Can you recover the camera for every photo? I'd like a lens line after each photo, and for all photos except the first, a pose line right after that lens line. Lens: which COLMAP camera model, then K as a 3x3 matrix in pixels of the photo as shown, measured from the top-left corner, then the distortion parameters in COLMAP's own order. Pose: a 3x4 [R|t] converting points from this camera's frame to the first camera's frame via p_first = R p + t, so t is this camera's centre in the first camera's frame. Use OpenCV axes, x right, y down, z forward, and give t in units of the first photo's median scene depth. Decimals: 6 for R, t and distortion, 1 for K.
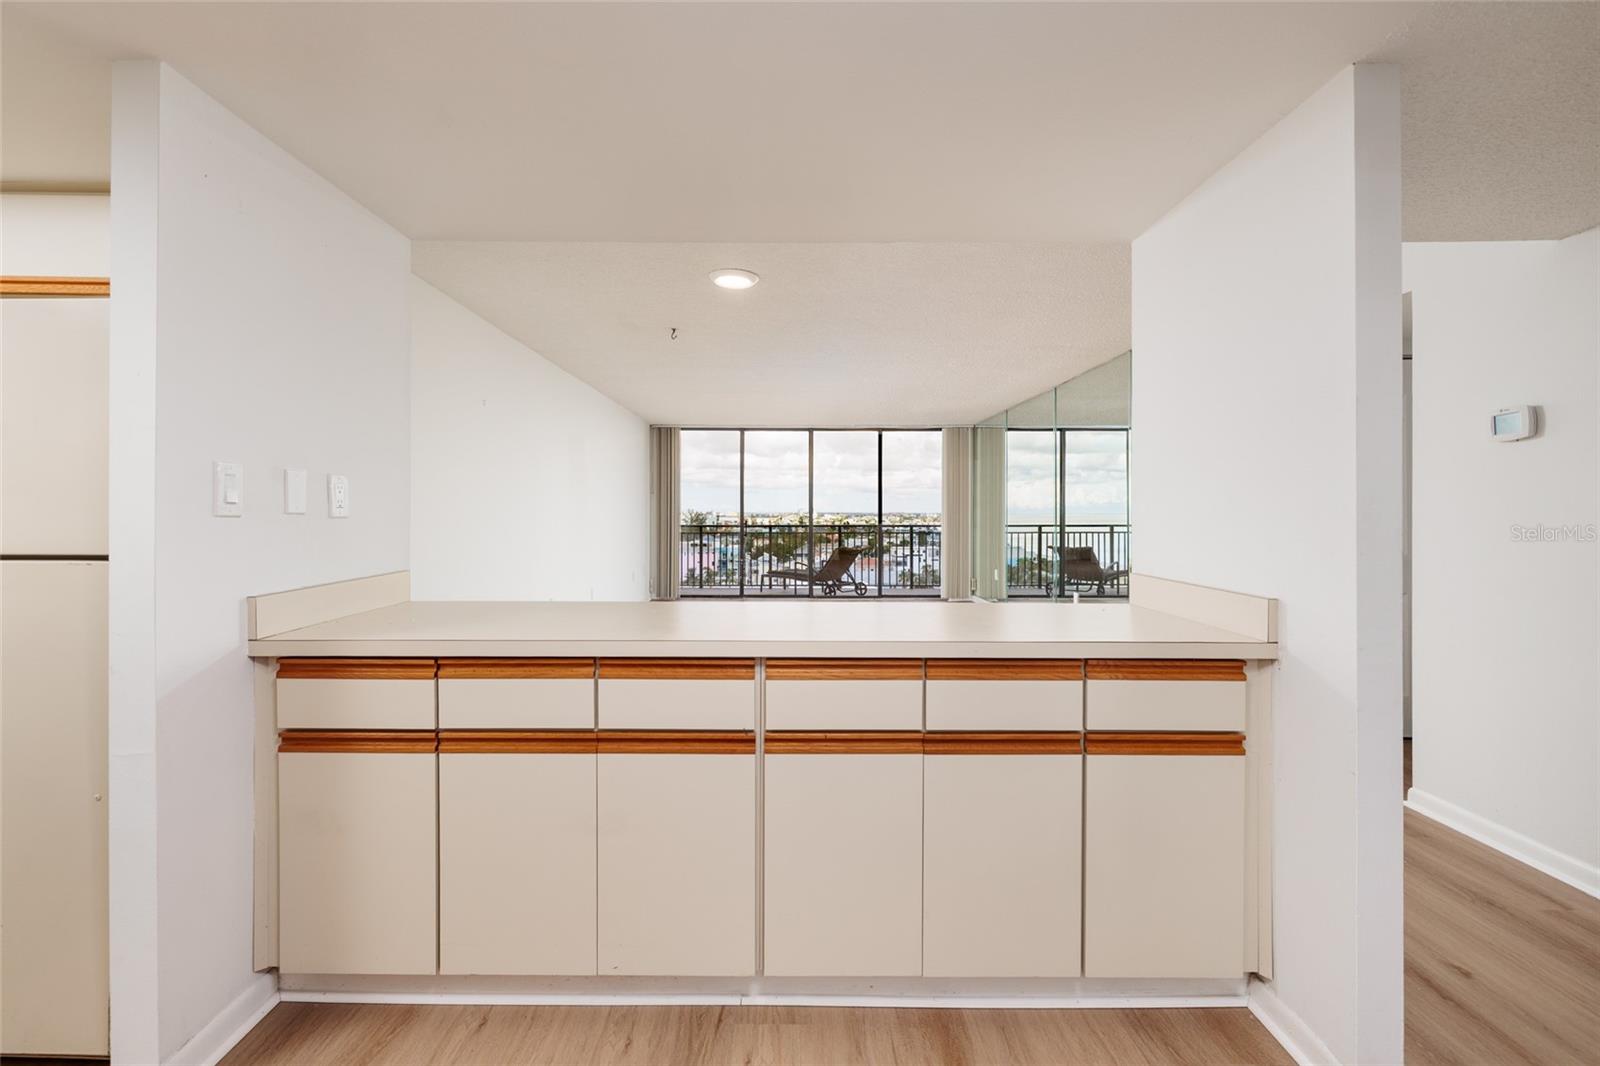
lens RADIAL K [[720.6, 0, 791.1], [0, 720.6, 521.4], [0, 0, 1]] dist [0.005140, 0.000227]
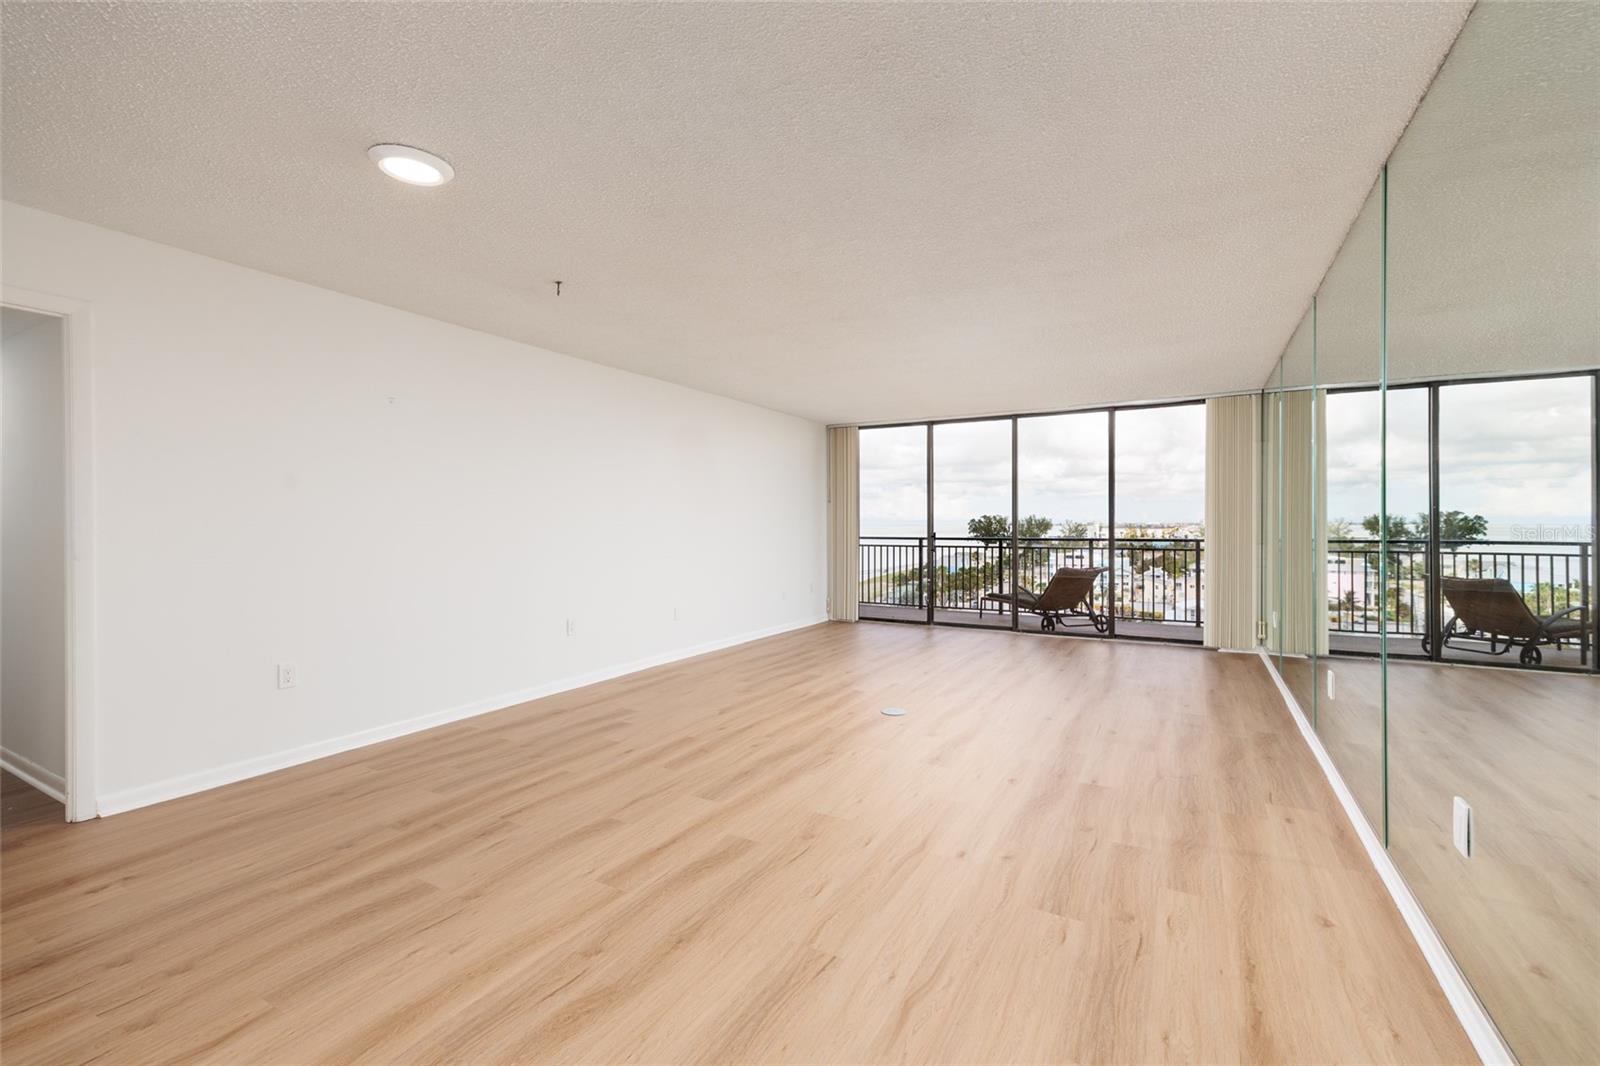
lens RADIAL K [[686.1, 0, 830.9], [0, 686.1, 535.4], [0, 0, 1]] dist [0.016698, -0.000630]
pose [[0.873374, 0.003598, -0.487036, 0.214726], [-0.001414, 0.999987, 0.004852, -0.001733], [0.487047, -0.003549, 0.873368, 0.247321]]
